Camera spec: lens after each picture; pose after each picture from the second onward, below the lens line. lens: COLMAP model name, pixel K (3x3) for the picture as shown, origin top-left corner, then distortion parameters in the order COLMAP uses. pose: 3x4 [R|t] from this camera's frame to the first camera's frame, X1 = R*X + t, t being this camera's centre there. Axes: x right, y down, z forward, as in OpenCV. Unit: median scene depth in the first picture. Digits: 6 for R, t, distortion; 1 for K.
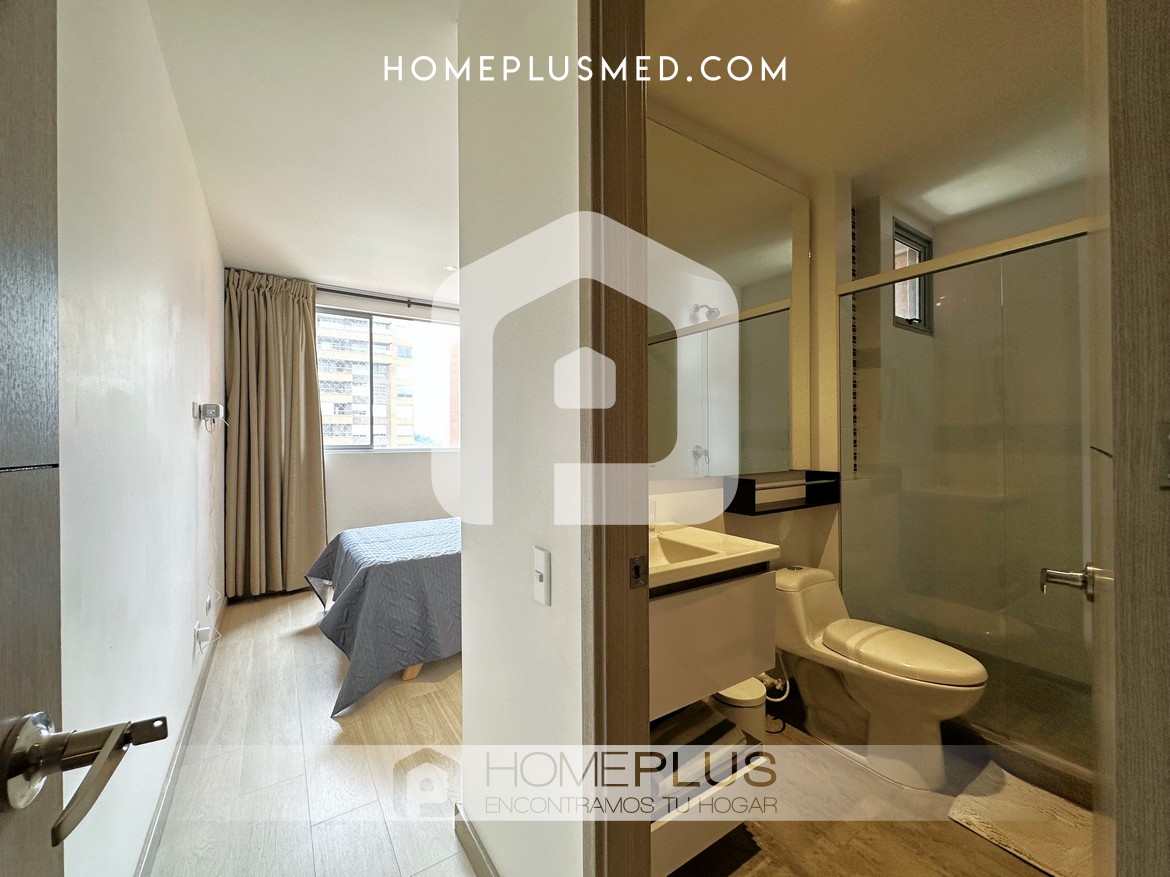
lens RADIAL K [[466.8, 0, 583.7], [0, 466.8, 438.7], [0, 0, 1]] dist [-0.008508, 0.000670]
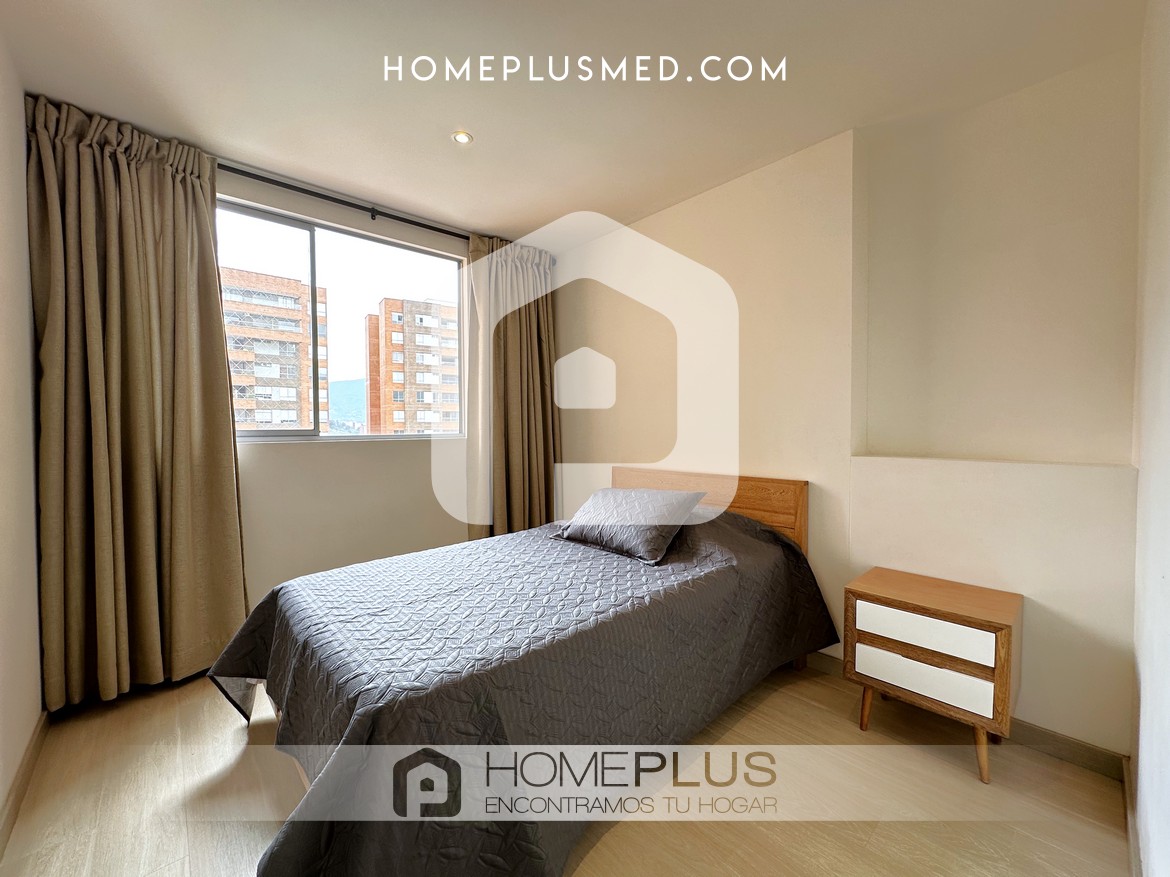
lens RADIAL K [[466.8, 0, 589.0], [0, 466.8, 436.8], [0, 0, 1]] dist [-0.008508, 0.000670]
pose [[0.987106, -0.004789, 0.159994, -0.215387], [0.000605, 0.999657, 0.026189, 0.008047], [-0.160064, -0.025755, 0.986771, 0.352913]]
